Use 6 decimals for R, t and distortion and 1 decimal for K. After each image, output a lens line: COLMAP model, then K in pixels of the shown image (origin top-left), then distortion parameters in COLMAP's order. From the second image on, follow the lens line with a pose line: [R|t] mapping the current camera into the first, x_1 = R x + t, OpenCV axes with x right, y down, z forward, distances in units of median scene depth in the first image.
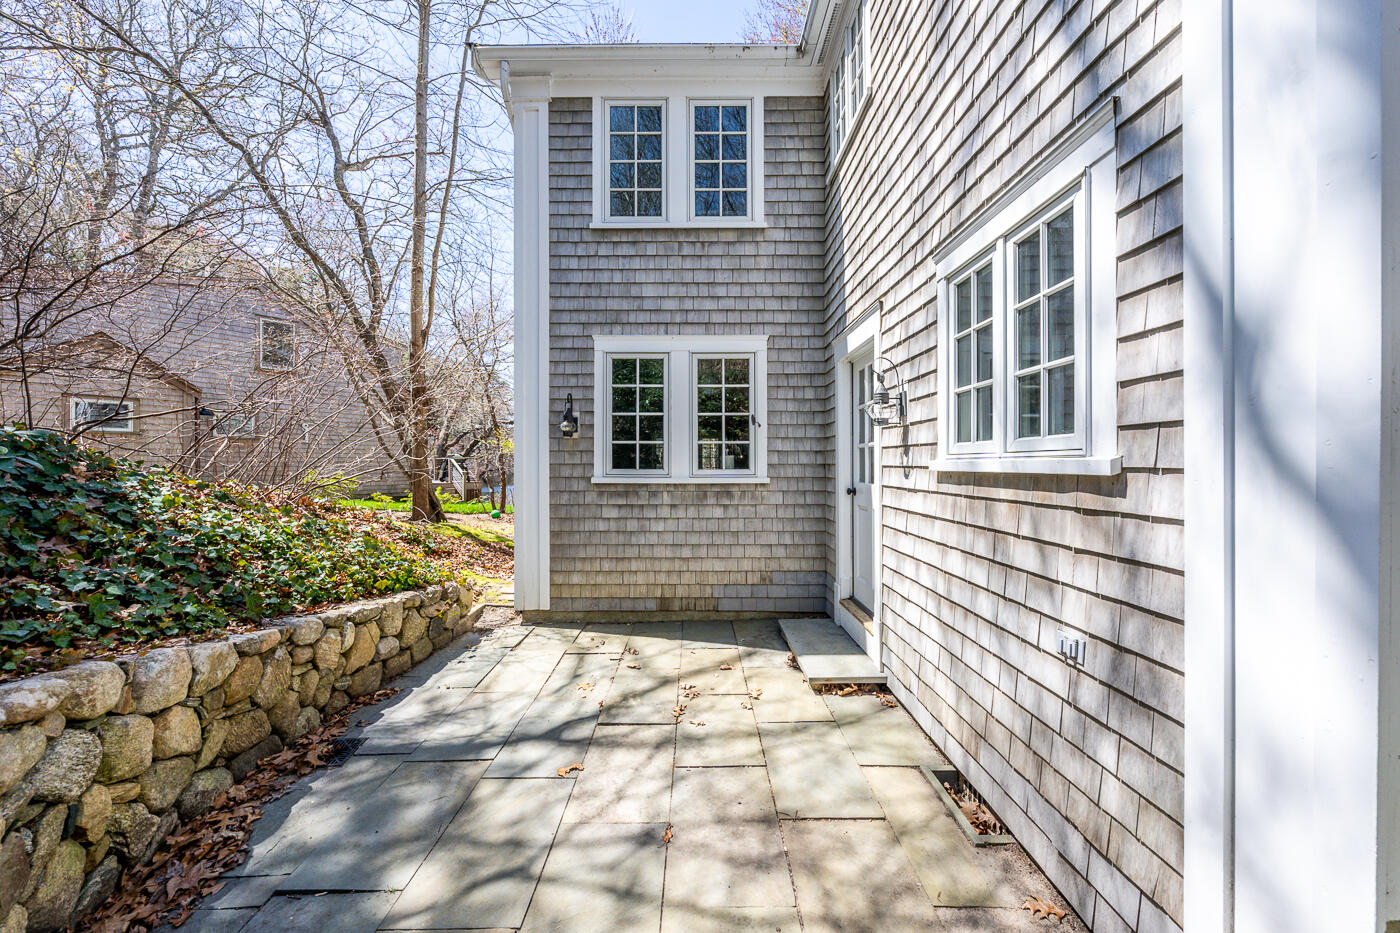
lens RADIAL K [[478.4, 0, 686.2], [0, 478.4, 462.1], [0, 0, 1]] dist [-0.000453, -0.000001]
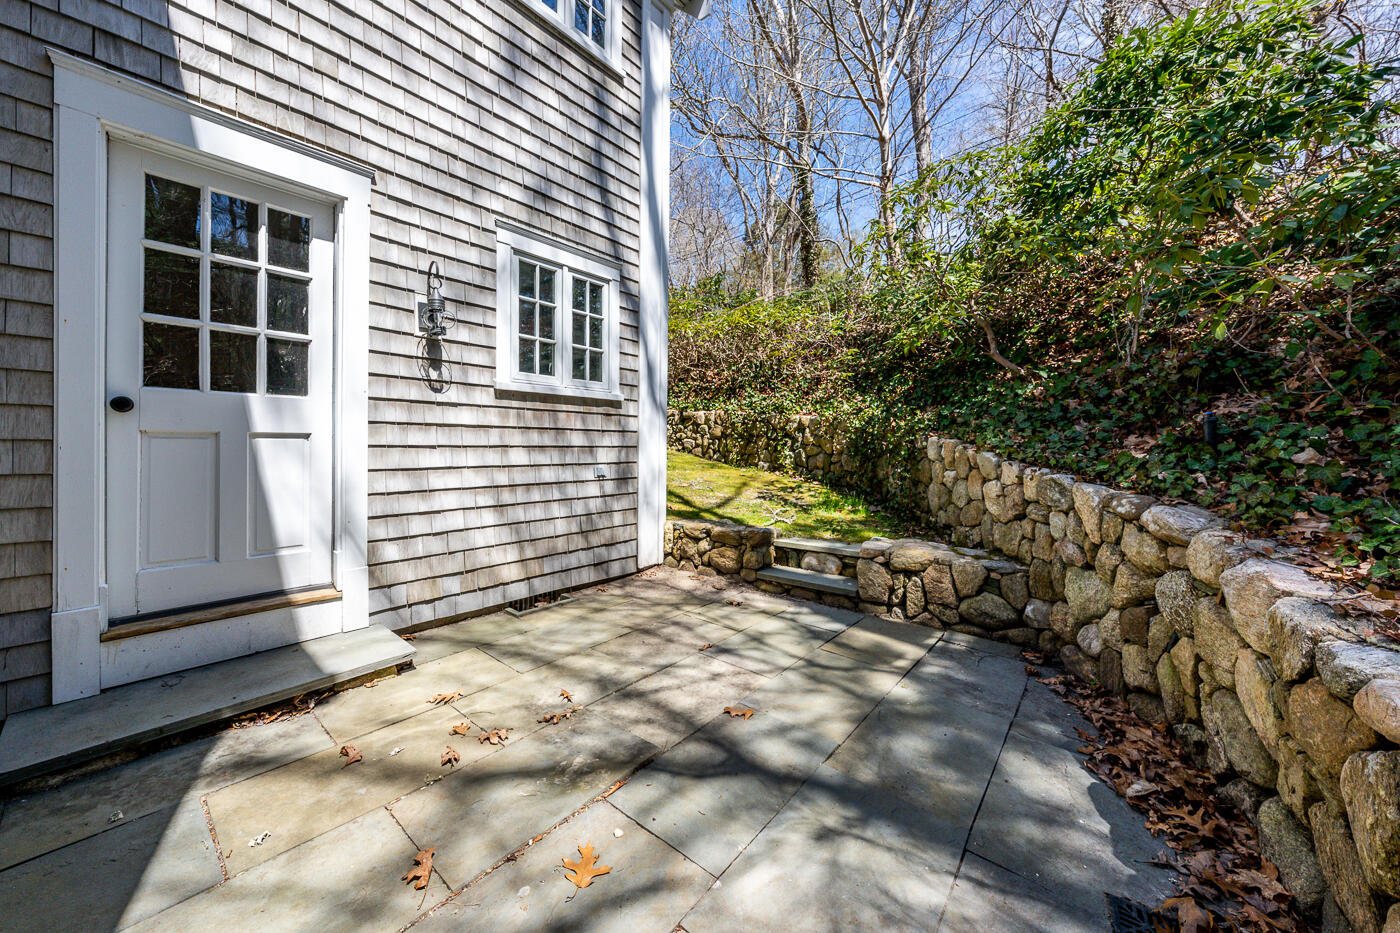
lens RADIAL K [[491.8, 0, 695.4], [0, 491.8, 445.9], [0, 0, 1]] dist [-0.000645, -0.000040]
pose [[-0.773914, -0.002280, 0.633287, -0.902047], [-0.005851, 0.999977, -0.003549, 0.216103], [-0.633264, -0.006452, -0.773909, 2.137838]]
